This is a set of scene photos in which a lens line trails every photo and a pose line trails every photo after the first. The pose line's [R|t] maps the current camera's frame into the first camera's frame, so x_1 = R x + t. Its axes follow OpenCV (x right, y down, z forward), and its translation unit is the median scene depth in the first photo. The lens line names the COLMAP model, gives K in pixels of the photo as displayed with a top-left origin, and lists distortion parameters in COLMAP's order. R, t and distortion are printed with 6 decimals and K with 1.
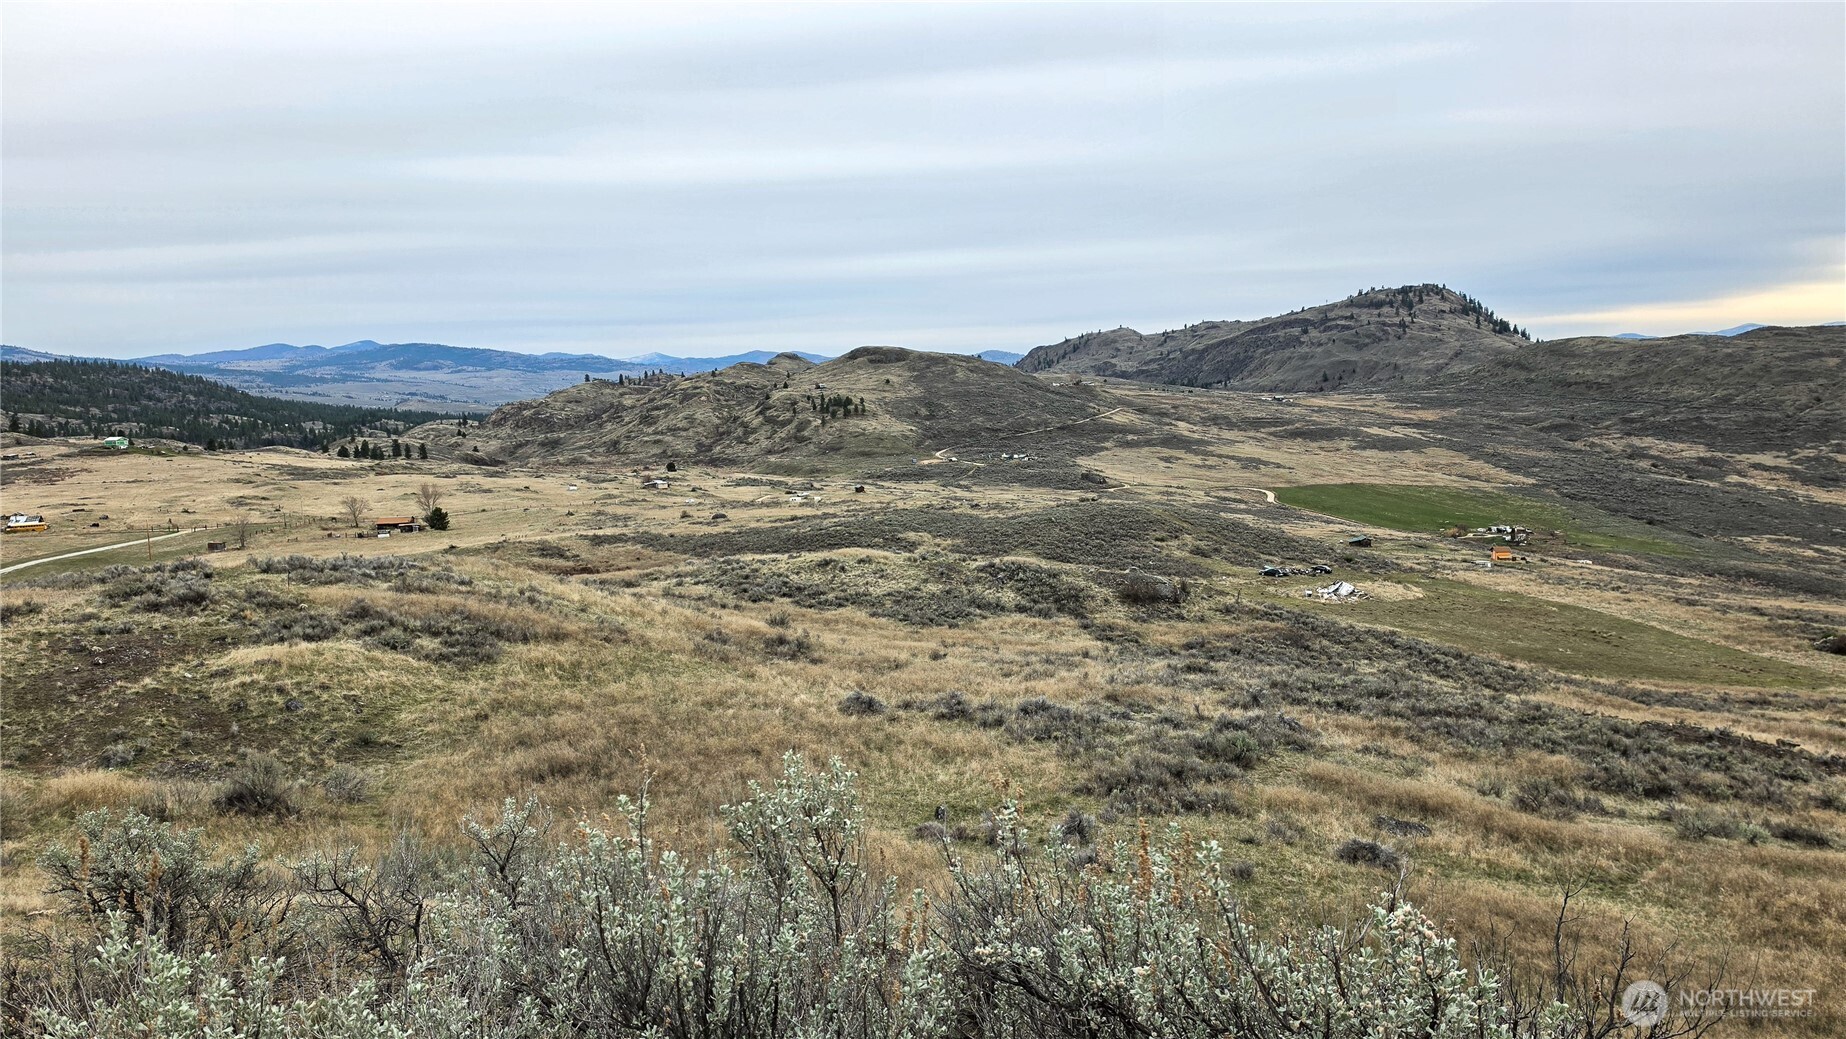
lens RADIAL K [[1263.5, 0, 902.9], [0, 1263.5, 514.8], [0, 0, 1]] dist [0.096374, -0.128210]
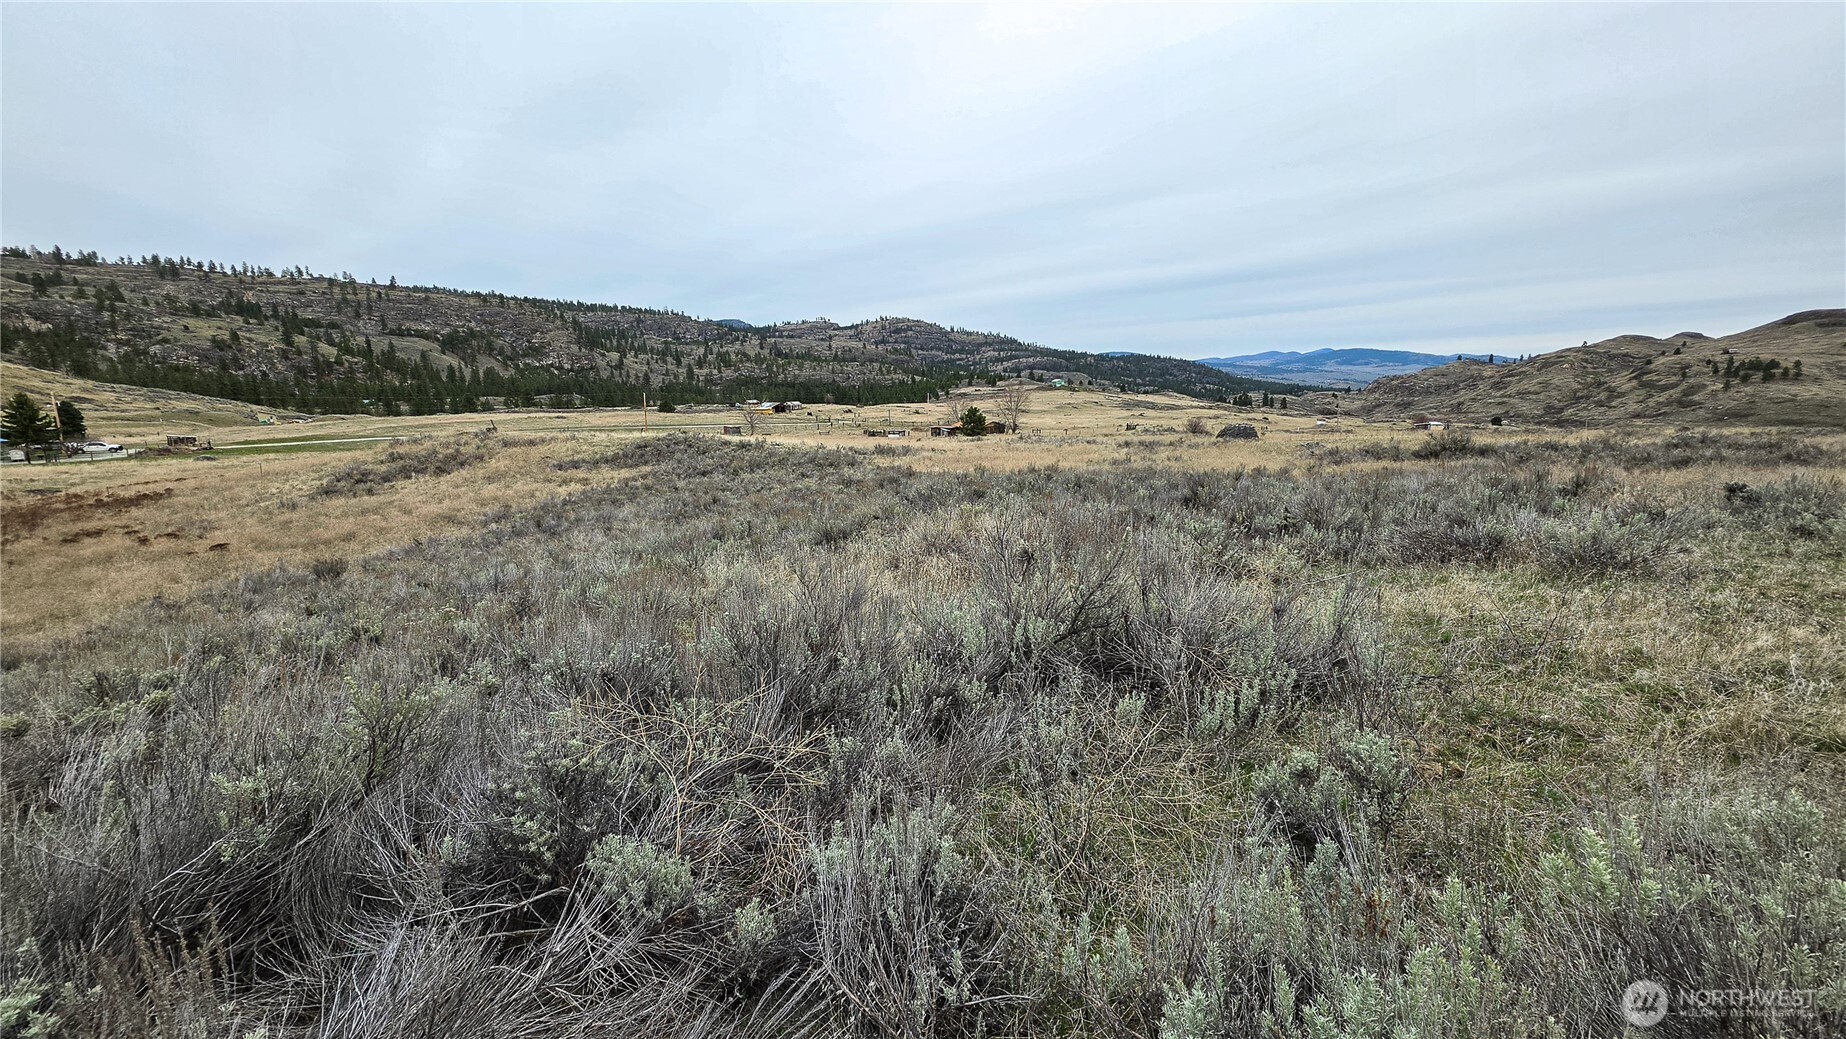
lens RADIAL K [[731.6, 0, 922.3], [0, 731.6, 511.7], [0, 0, 1]] dist [-0.005658, 0.002064]
pose [[0.628343, 0.152988, -0.762745, -0.011694], [-0.089305, 0.988175, 0.124635, 0.001257], [0.772793, -0.010197, 0.634576, 0.195623]]
